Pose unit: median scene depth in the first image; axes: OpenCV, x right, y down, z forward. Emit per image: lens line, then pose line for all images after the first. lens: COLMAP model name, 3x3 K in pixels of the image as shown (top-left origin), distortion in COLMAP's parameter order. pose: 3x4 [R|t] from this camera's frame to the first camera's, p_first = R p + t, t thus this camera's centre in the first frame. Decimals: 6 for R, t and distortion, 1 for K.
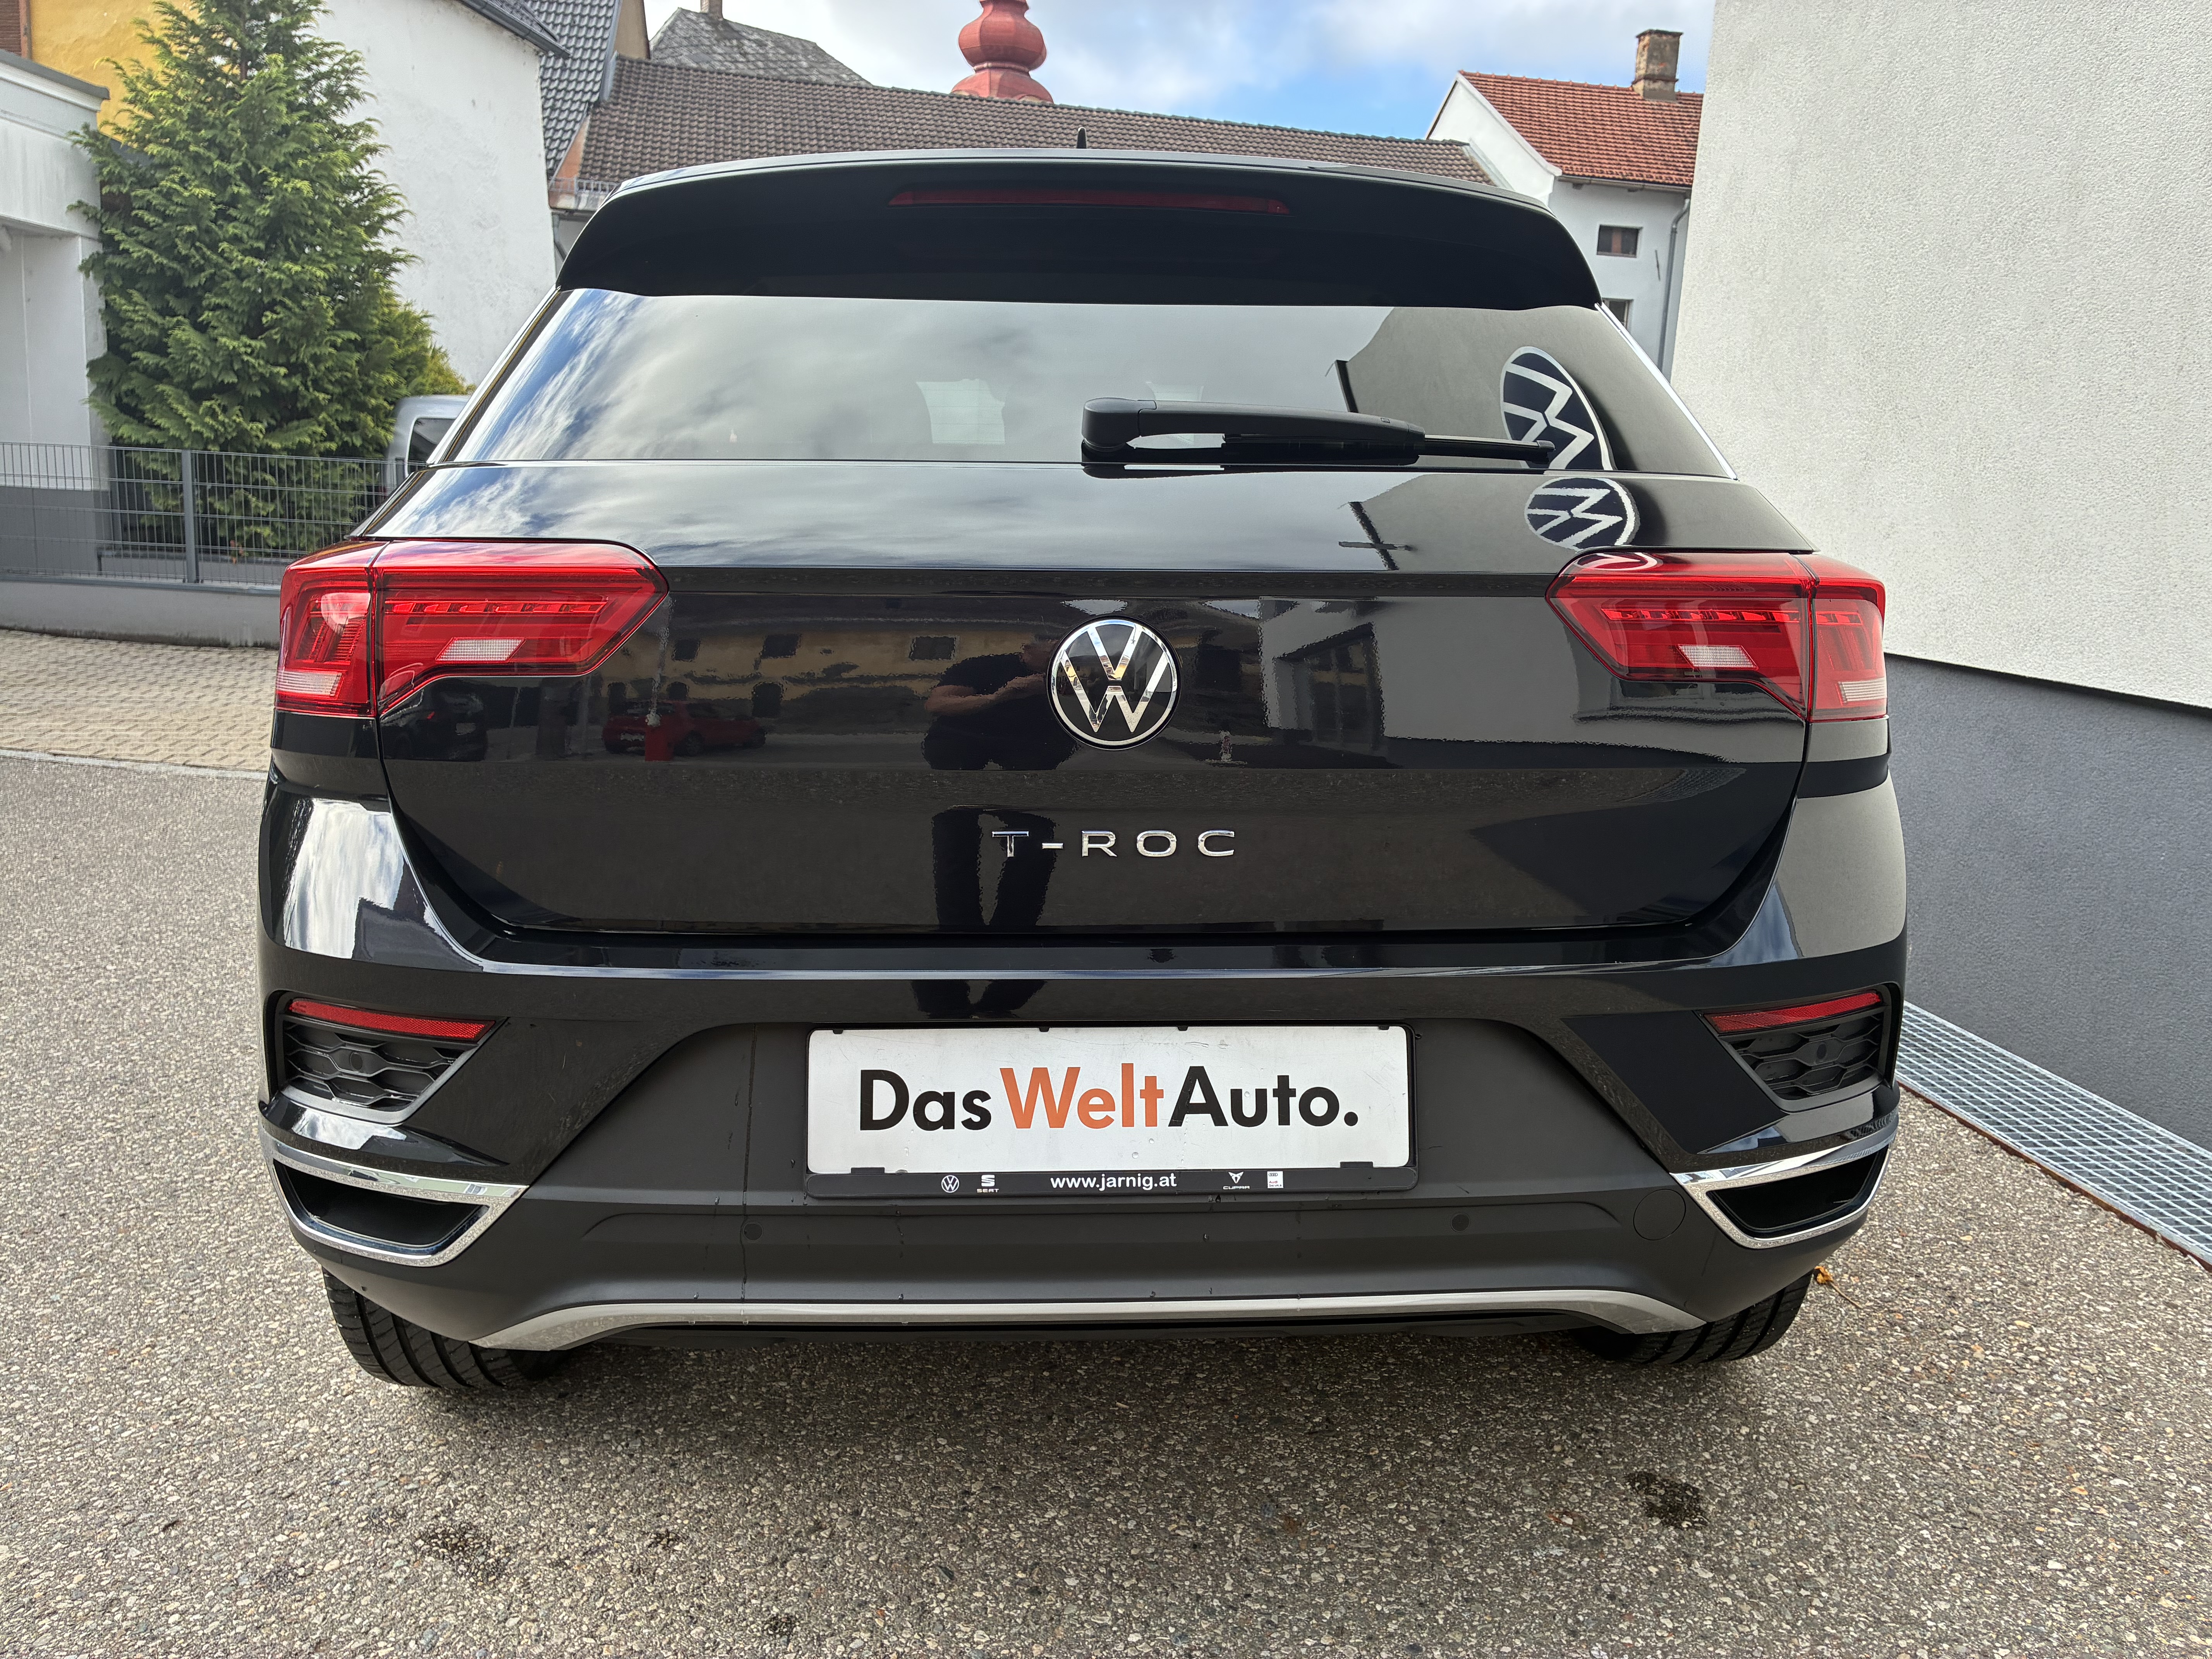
lens RADIAL K [[1656.9, 0, 1098.1], [0, 1656.9, 840.9], [0, 0, 1]] dist [0.067799, -0.101727]
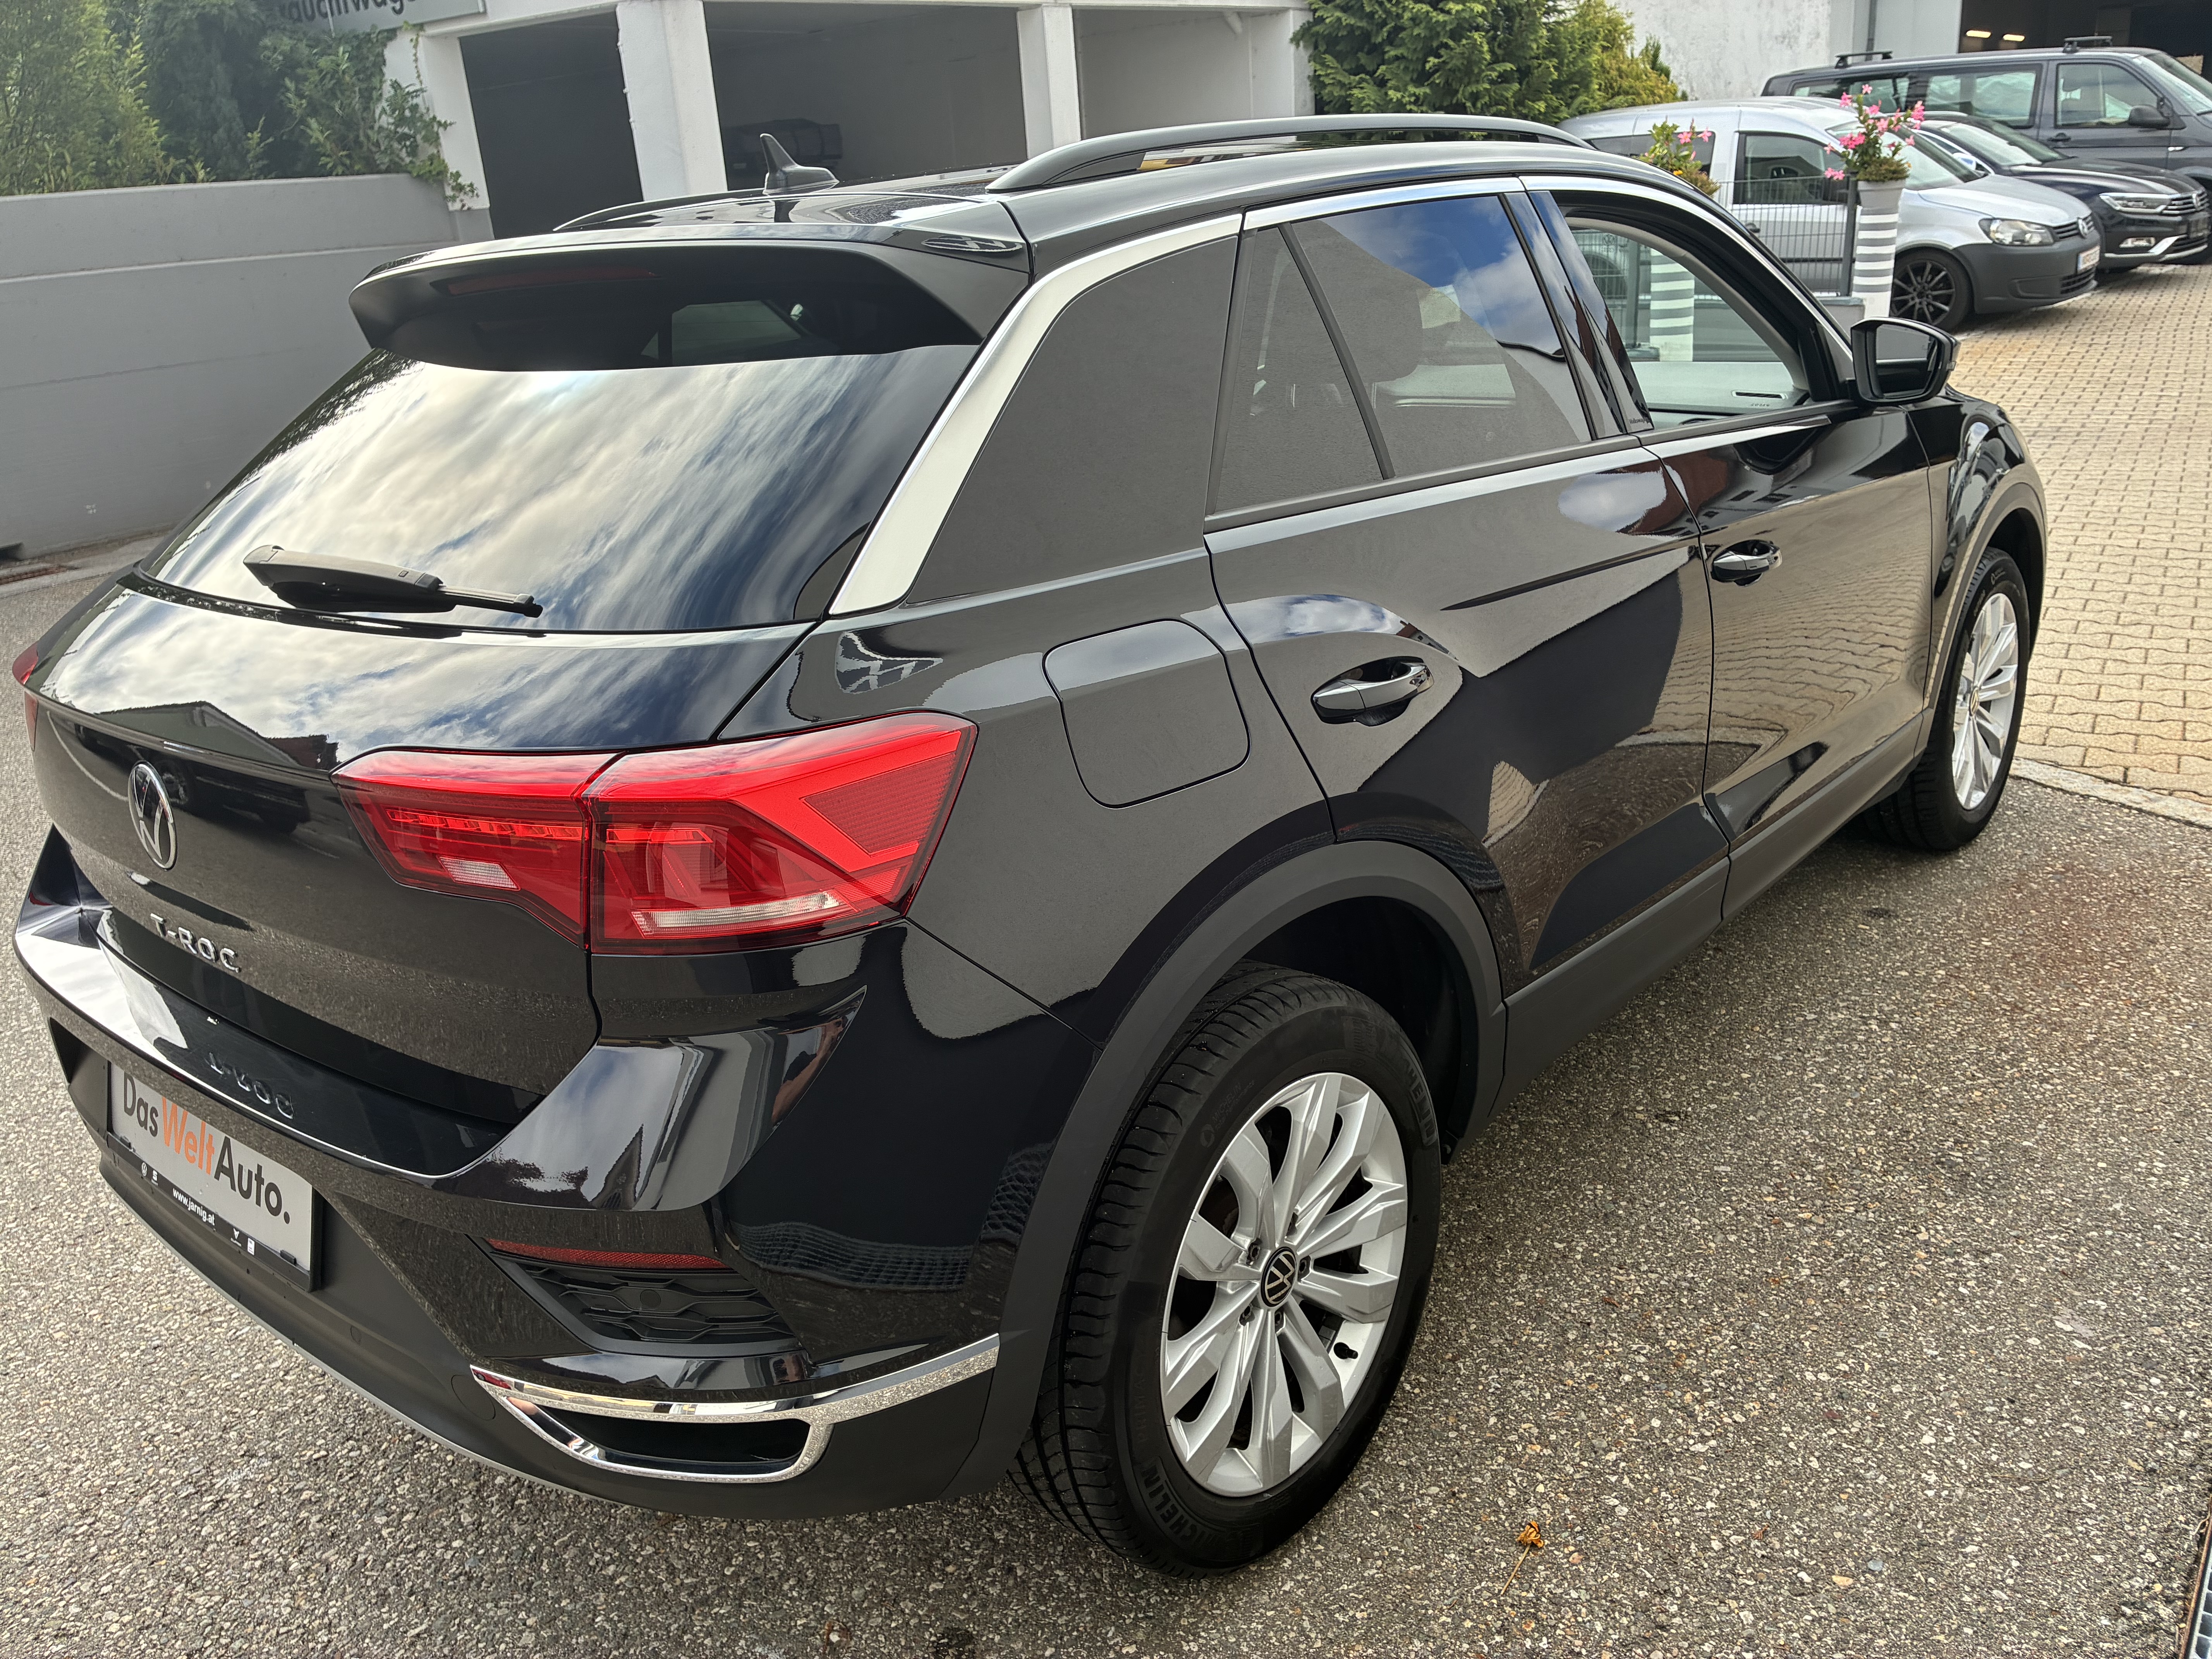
lens RADIAL K [[1656.9, 0, 1116.2], [0, 1656.9, 819.5], [0, 0, 1]] dist [0.067799, -0.101727]
pose [[0.721498, 0.154592, -0.674939, 0.958532], [-0.036048, 0.981822, 0.186348, -0.247879], [0.691478, -0.110119, 0.713955, 0.447922]]
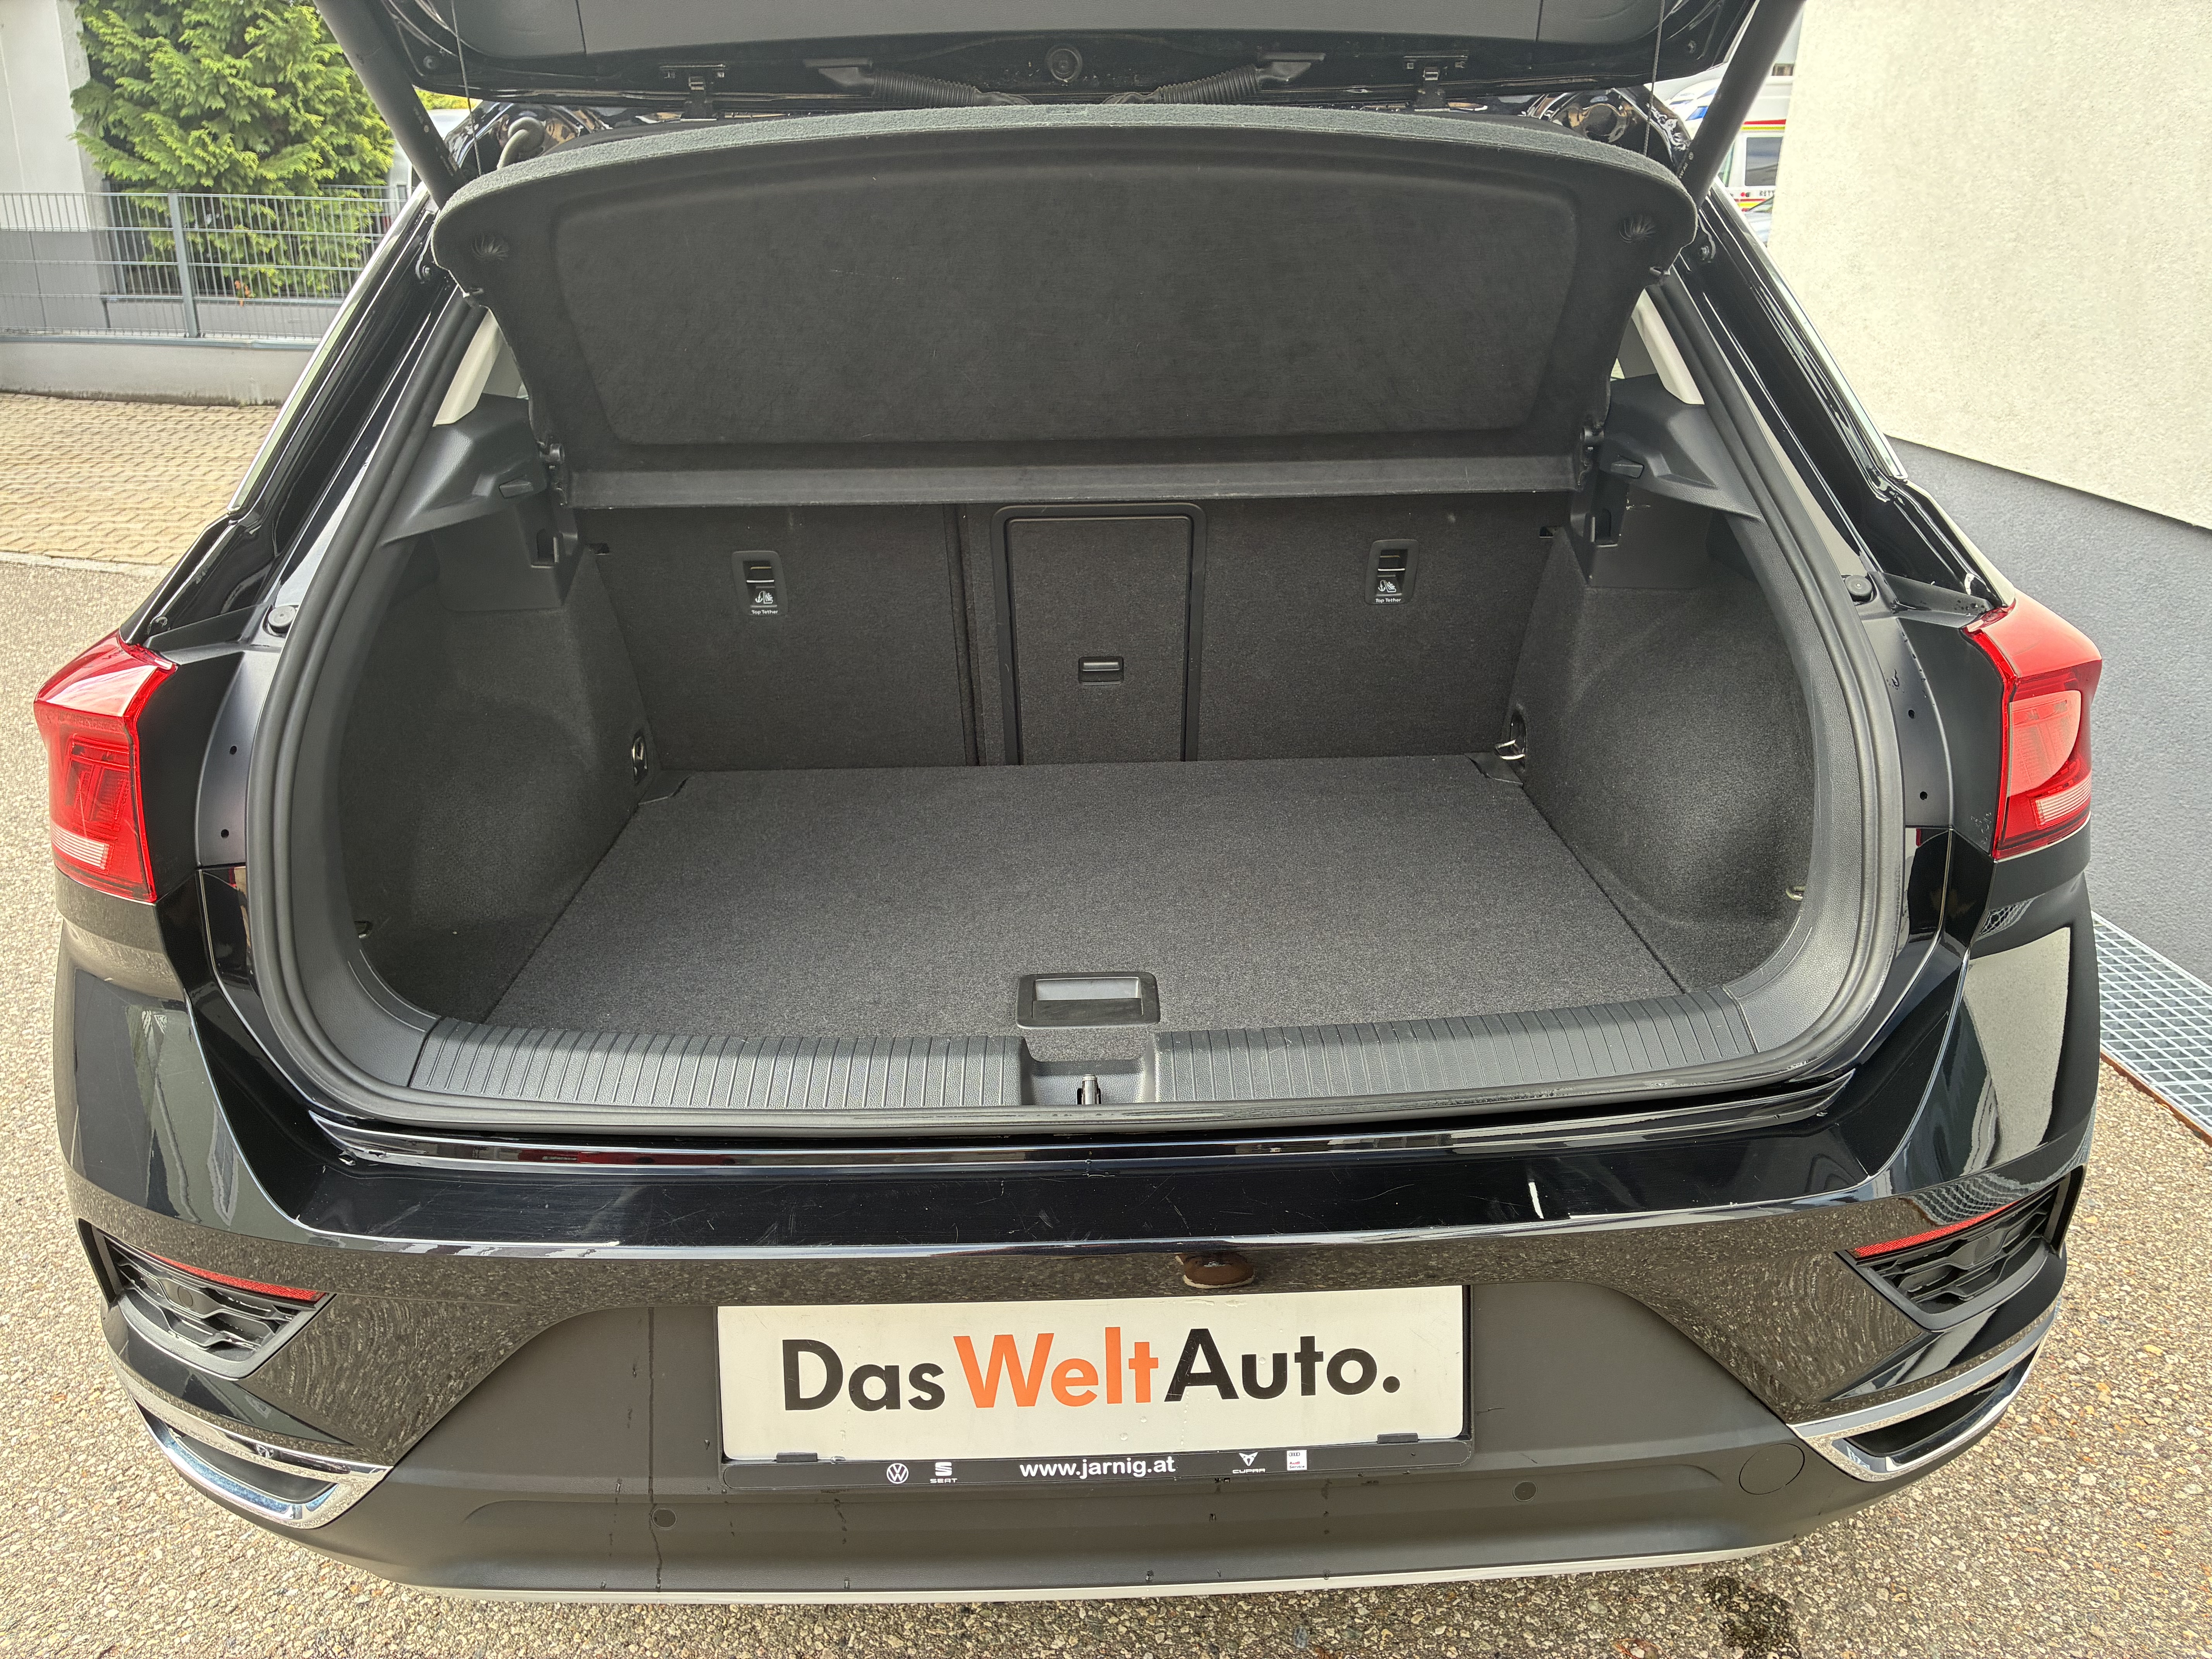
lens RADIAL K [[1656.9, 0, 1104.6], [0, 1656.9, 819.4], [0, 0, 1]] dist [0.067799, -0.101727]
pose [[0.999294, -0.014585, -0.034636, 0.033417], [0.020130, 0.985990, 0.165584, -0.177908], [0.031735, -0.166164, 0.985587, 0.180750]]
